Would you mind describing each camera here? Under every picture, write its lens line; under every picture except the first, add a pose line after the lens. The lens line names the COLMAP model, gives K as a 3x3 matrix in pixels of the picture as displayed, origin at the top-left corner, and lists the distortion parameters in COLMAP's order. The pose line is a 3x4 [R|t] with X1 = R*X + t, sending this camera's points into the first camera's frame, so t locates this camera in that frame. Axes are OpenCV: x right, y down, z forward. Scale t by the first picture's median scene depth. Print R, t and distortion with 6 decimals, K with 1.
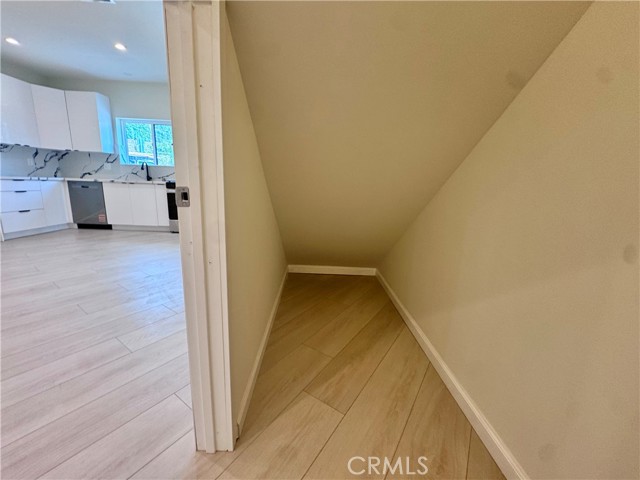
lens RADIAL K [[258.2, 0, 321.2], [0, 258.2, 237.8], [0, 0, 1]] dist [-0.001608, -0.000105]
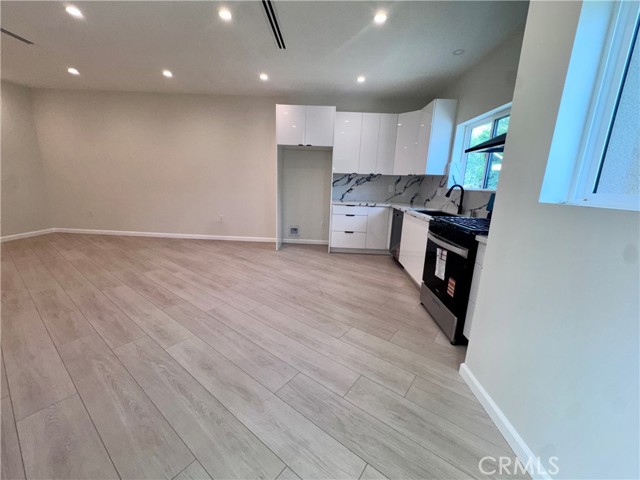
lens RADIAL K [[257.0, 0, 320.8], [0, 257.0, 238.6], [0, 0, 1]] dist [-0.002862, 0.000398]
pose [[-0.050305, 0.174752, -0.983327, -0.020233], [-0.243594, 0.952692, 0.181769, -0.211640], [0.968572, 0.248677, -0.005357, 0.748529]]
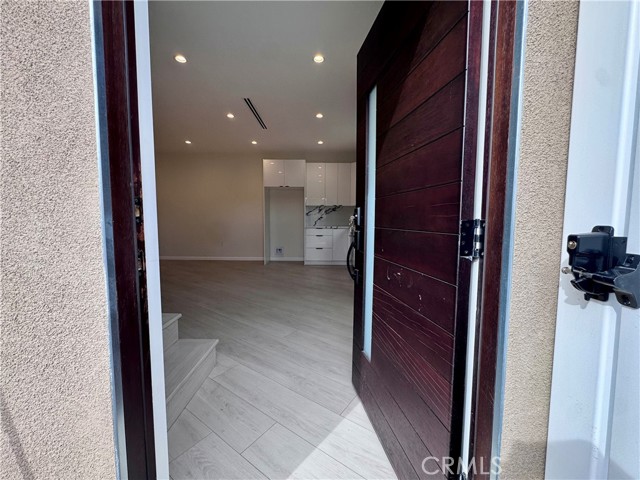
lens RADIAL K [[257.0, 0, 320.8], [0, 257.0, 238.6], [0, 0, 1]] dist [-0.002862, 0.000398]
pose [[-0.026945, 0.034558, -0.999039, 0.294854], [-0.212714, 0.976315, 0.039509, -0.185158], [0.976743, 0.213574, -0.018955, 0.859857]]
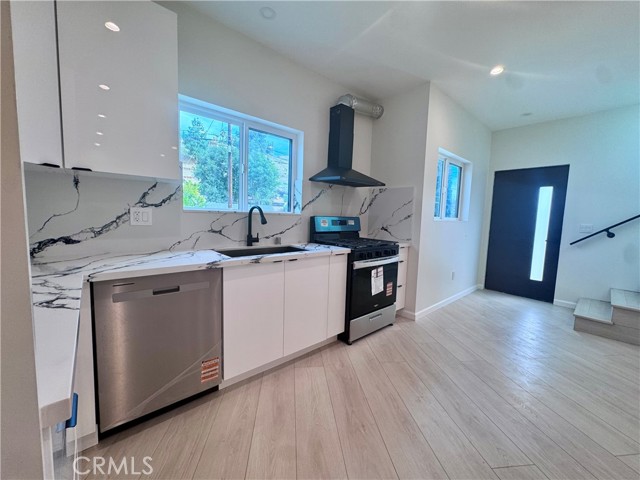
lens RADIAL K [[257.0, 0, 320.8], [0, 257.0, 238.6], [0, 0, 1]] dist [-0.002862, 0.000398]
pose [[0.760154, -0.074257, 0.645486, -0.941699], [0.132132, 0.990356, -0.041674, -0.215636], [-0.636166, 0.116968, 0.762634, 0.625862]]
